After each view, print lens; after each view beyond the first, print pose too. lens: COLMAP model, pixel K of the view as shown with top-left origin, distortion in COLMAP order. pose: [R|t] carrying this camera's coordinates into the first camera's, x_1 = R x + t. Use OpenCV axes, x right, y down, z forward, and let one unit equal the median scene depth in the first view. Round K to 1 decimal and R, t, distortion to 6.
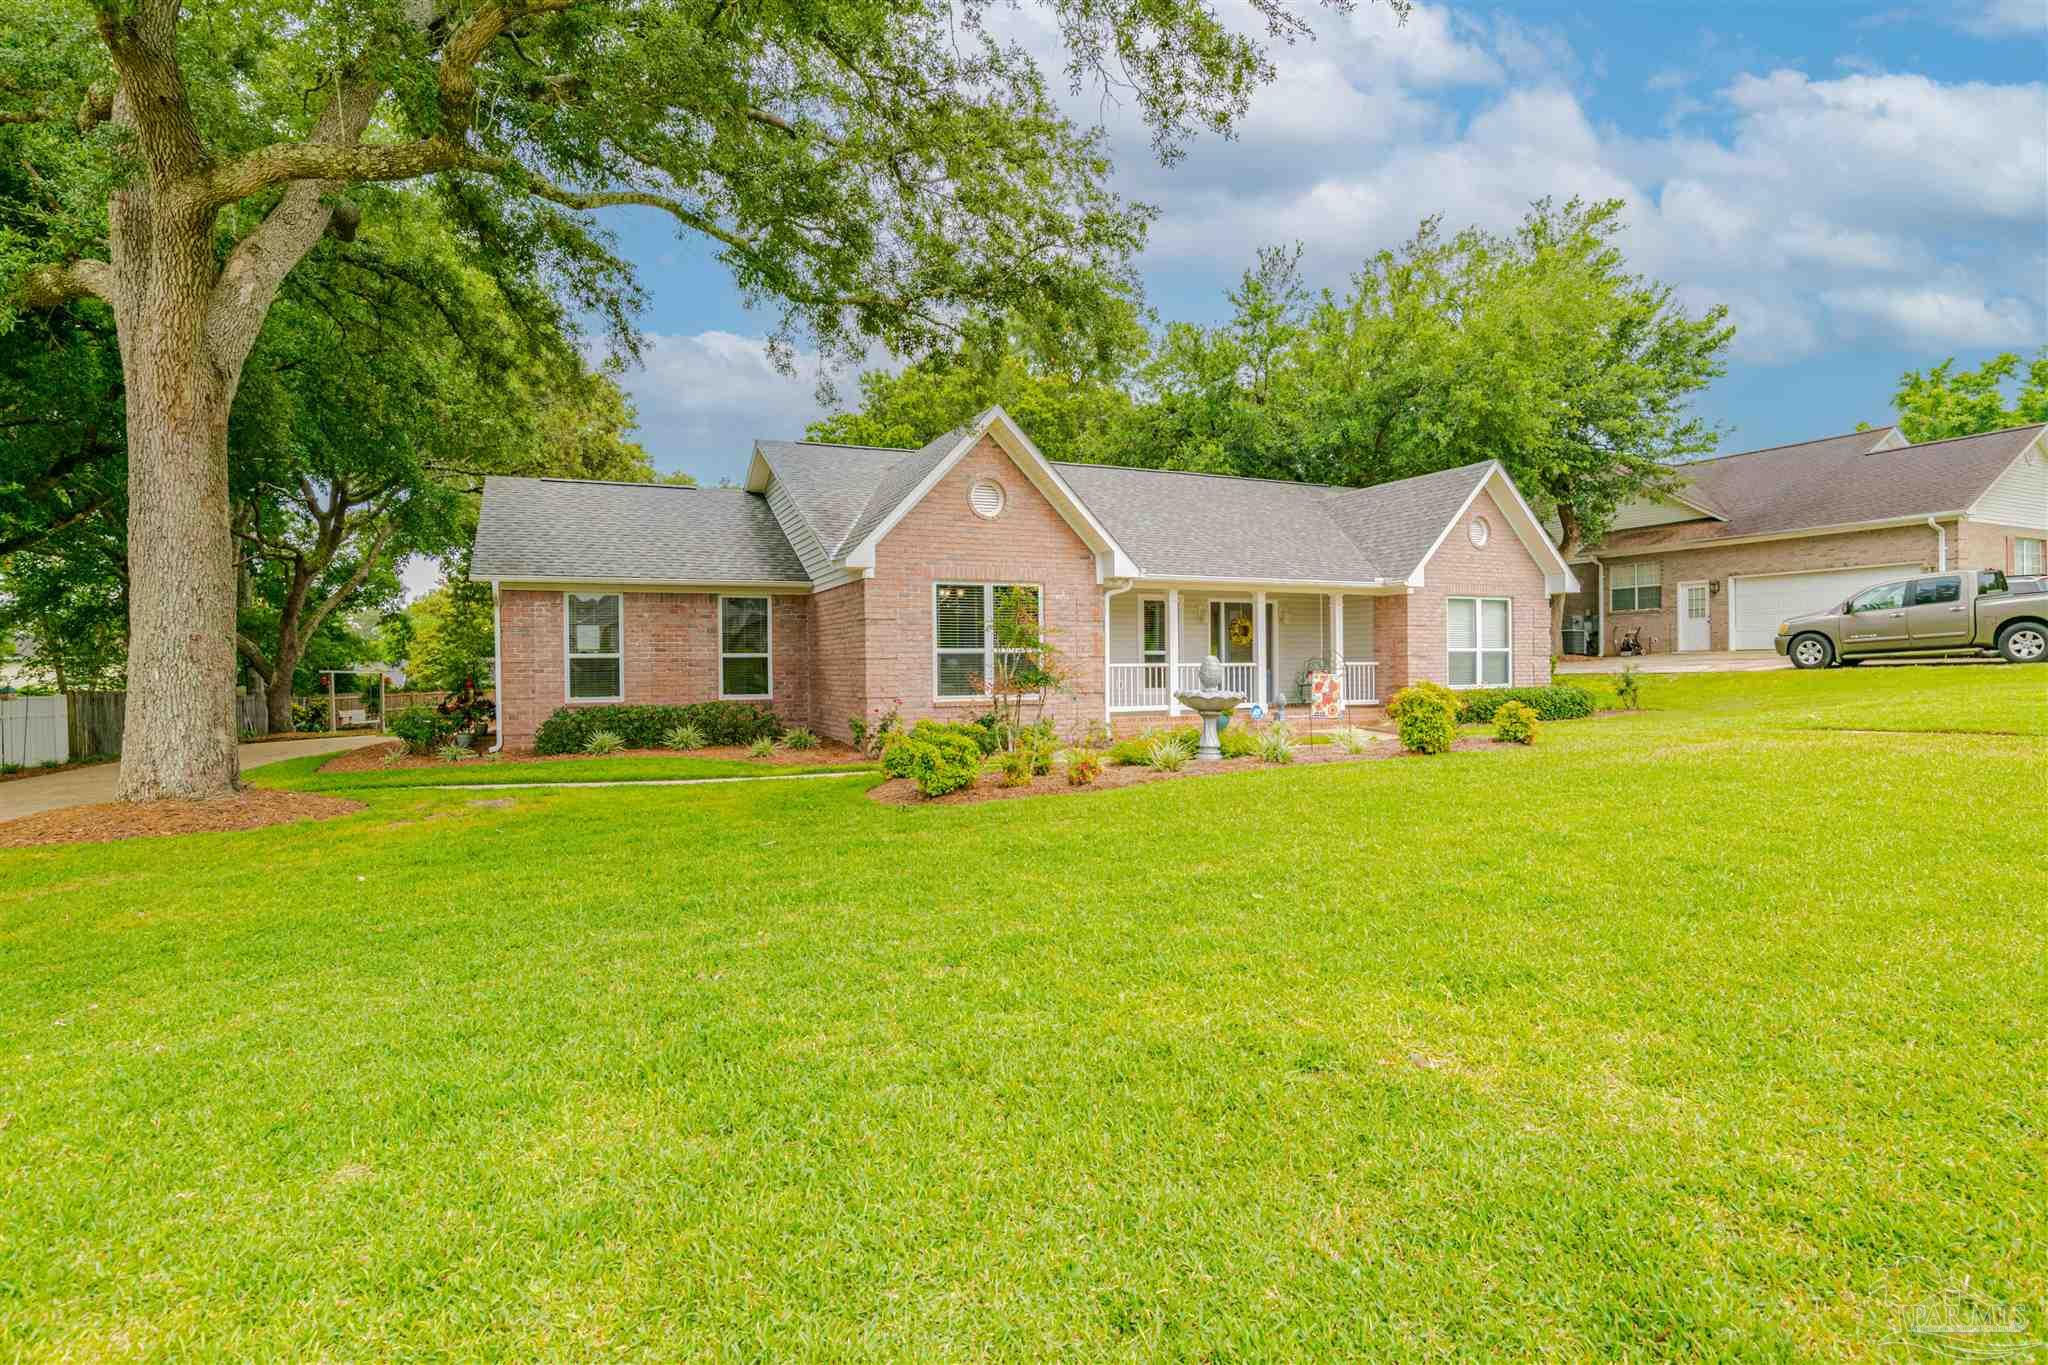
lens RADIAL K [[1037.0, 0, 1039.9], [0, 1037.0, 677.9], [0, 0, 1]] dist [-0.053873, 0.022755]
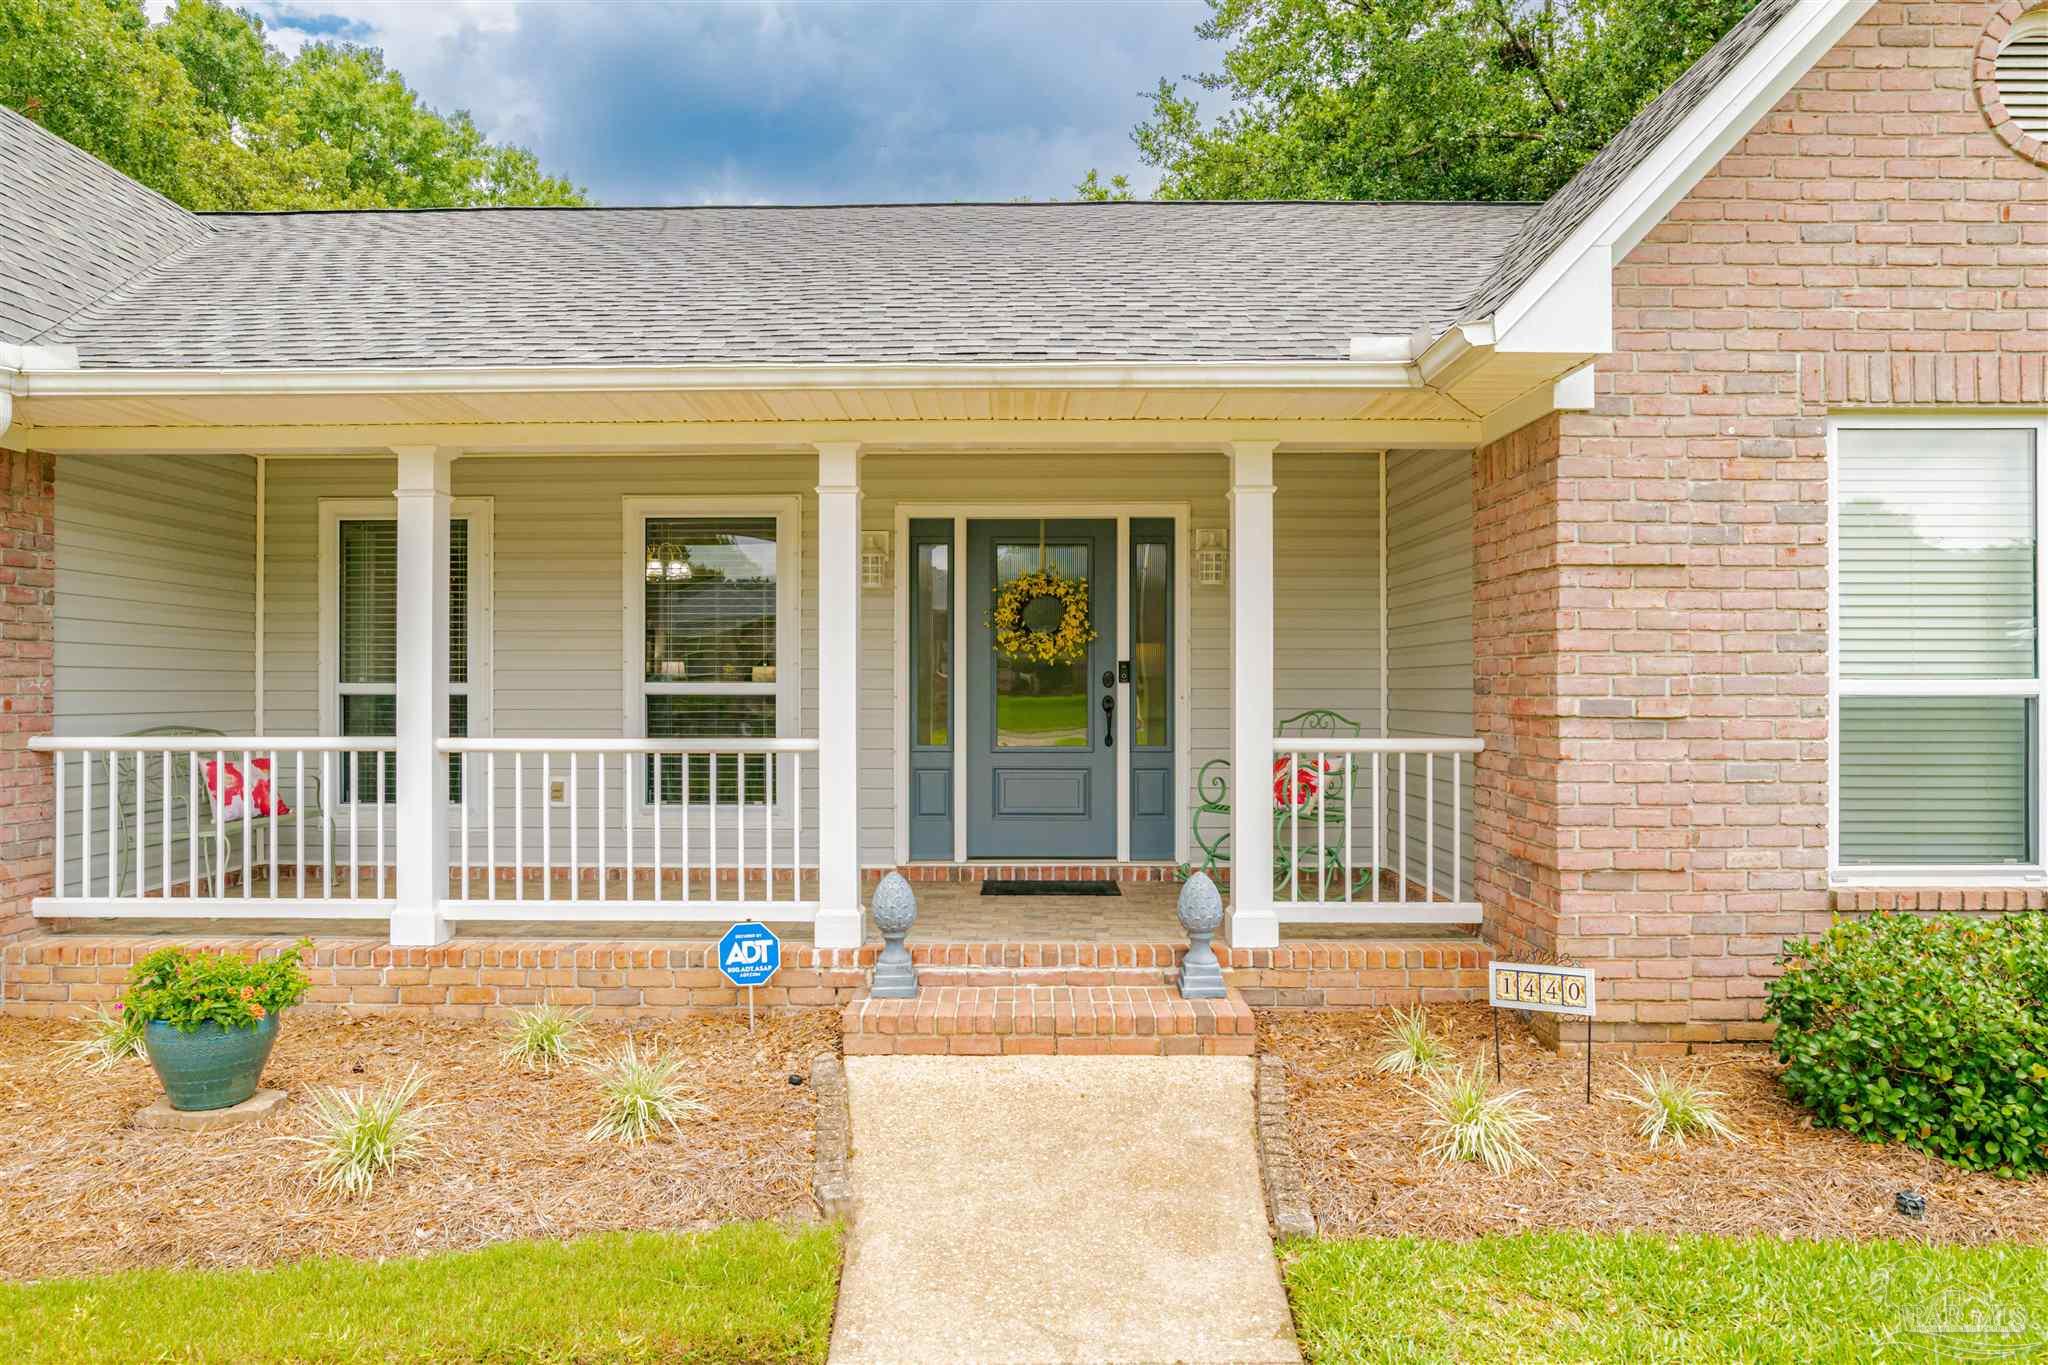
lens RADIAL K [[1209.9, 0, 1010.0], [0, 1209.9, 683.3], [0, 0, 1]] dist [-0.044741, 0.030407]
pose [[0.900619, 0.007548, -0.434544, 0.409312], [-0.011651, 0.999909, -0.006779, -0.028745], [0.434453, 0.011168, 0.900625, 0.838838]]
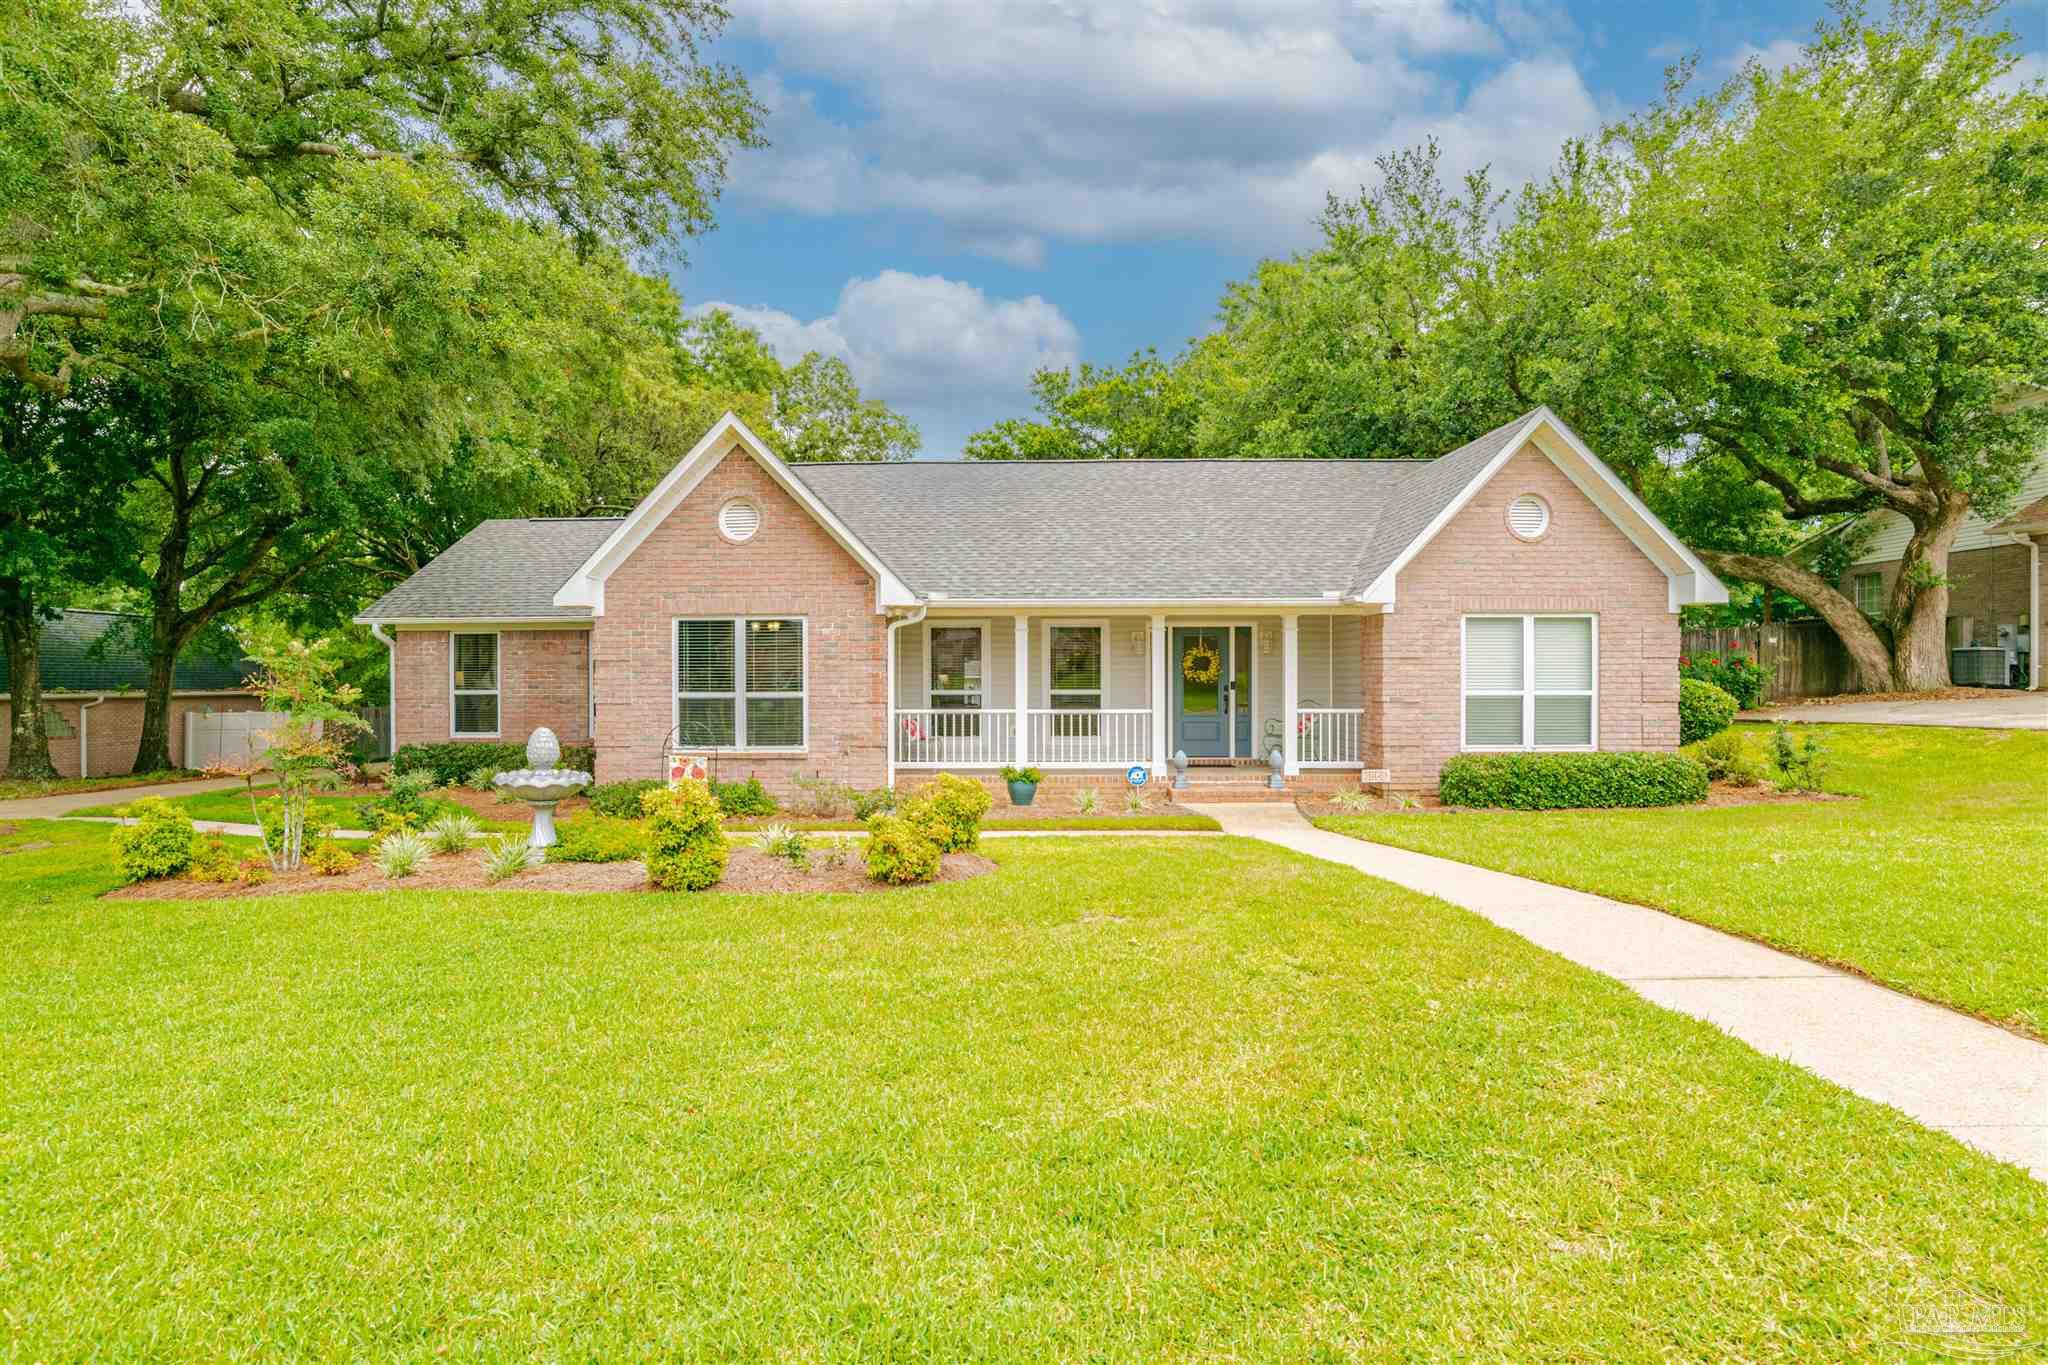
lens RADIAL K [[1068.6, 0, 982.1], [0, 1068.6, 687.1], [0, 0, 1]] dist [-0.035926, 0.000165]
pose [[0.896575, 0.010286, -0.442773, 0.487830], [-0.010452, 0.999943, 0.002065, -0.034166], [0.442769, 0.002776, 0.896631, 0.266932]]
